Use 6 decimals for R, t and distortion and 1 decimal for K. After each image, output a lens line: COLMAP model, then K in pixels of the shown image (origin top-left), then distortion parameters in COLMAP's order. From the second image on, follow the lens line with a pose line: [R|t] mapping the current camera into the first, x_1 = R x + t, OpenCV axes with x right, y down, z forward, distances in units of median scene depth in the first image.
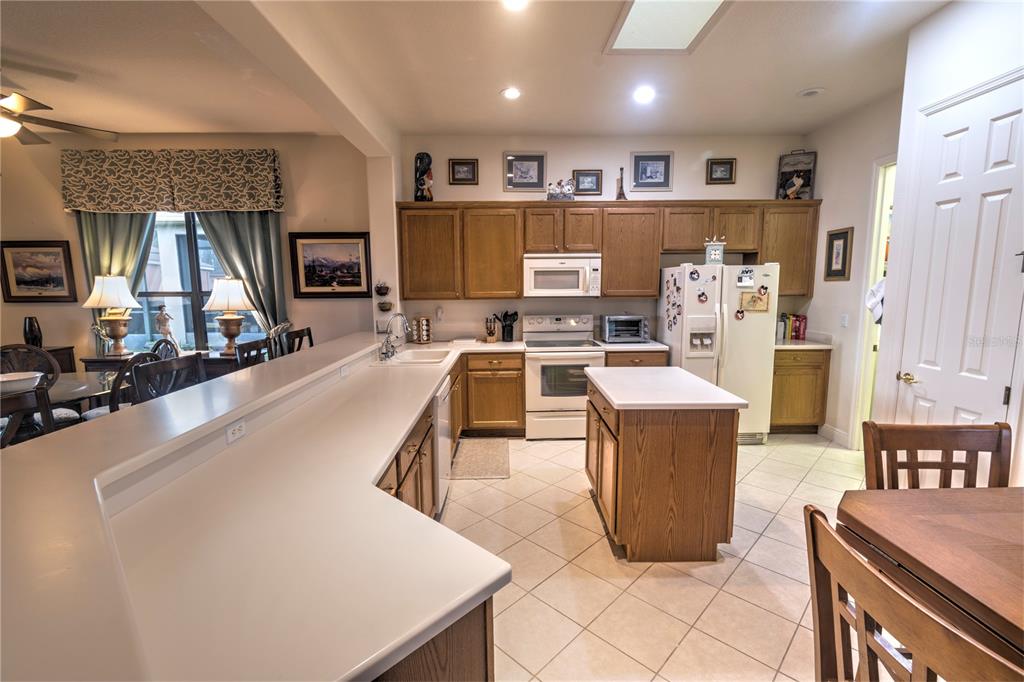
lens RADIAL K [[450.1, 0, 515.9], [0, 450.1, 338.3], [0, 0, 1]] dist [0.003780, 0.000403]
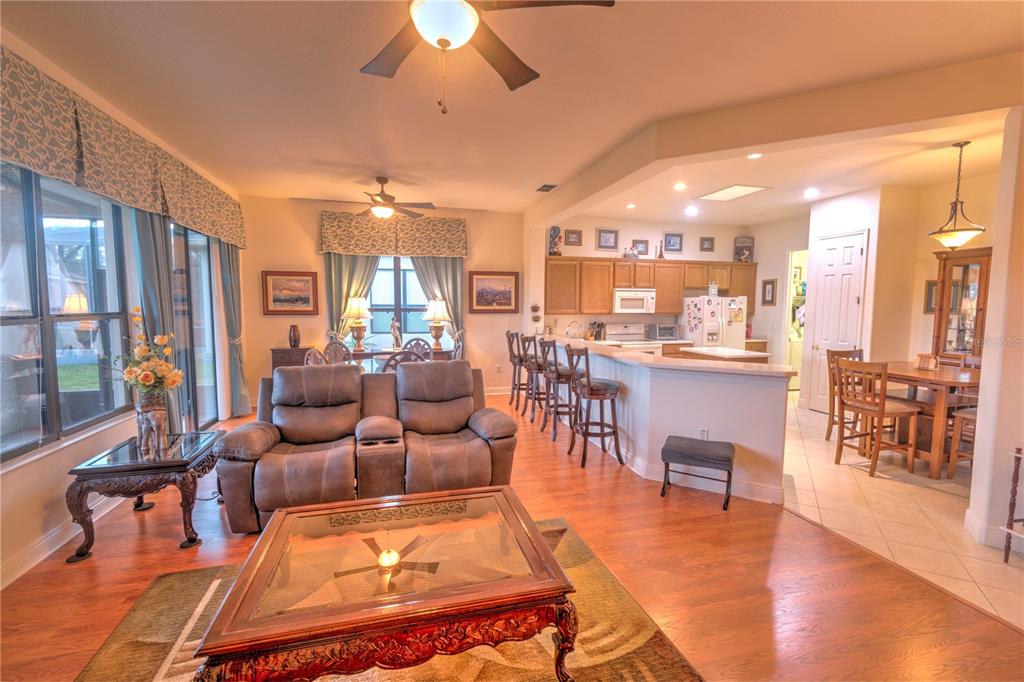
lens RADIAL K [[450.1, 0, 509.9], [0, 450.1, 342.8], [0, 0, 1]] dist [0.003780, 0.000403]
pose [[0.970123, -0.008107, 0.242480, -0.766414], [0.017719, 0.999140, -0.037485, 0.075534], [-0.241967, 0.040662, 0.969432, -0.545402]]
